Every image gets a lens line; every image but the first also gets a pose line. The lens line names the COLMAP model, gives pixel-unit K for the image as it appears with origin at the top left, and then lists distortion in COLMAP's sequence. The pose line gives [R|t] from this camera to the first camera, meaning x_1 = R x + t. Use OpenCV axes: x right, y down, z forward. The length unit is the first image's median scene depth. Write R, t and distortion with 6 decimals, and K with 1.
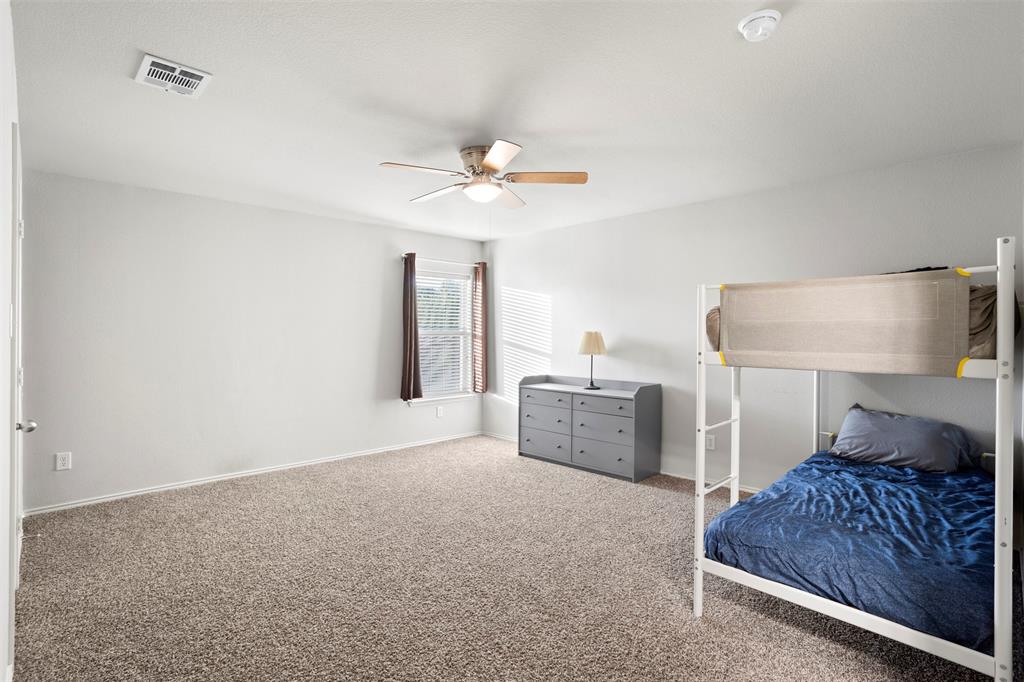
lens RADIAL K [[499.0, 0, 507.6], [0, 499.0, 327.4], [0, 0, 1]] dist [-0.054719, 0.025381]
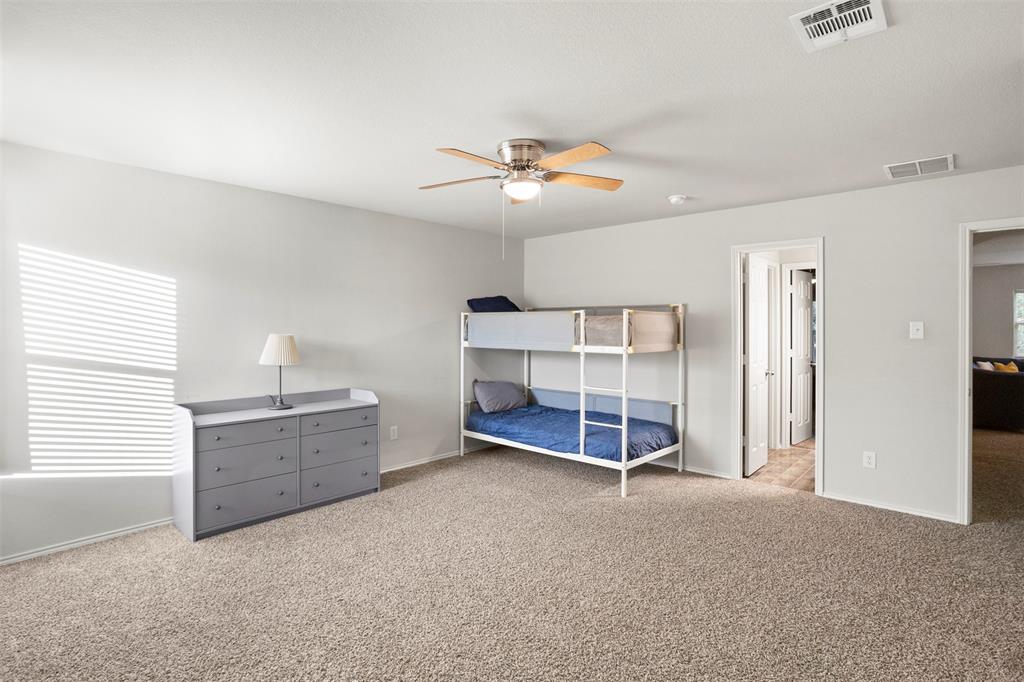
lens RADIAL K [[499.0, 0, 507.6], [0, 499.0, 327.4], [0, 0, 1]] dist [-0.054719, 0.025381]
pose [[-0.050710, -0.001993, 0.998711, -0.658333], [-0.012760, 0.999918, 0.001347, -0.009881], [-0.998632, -0.012676, -0.050731, 0.728339]]
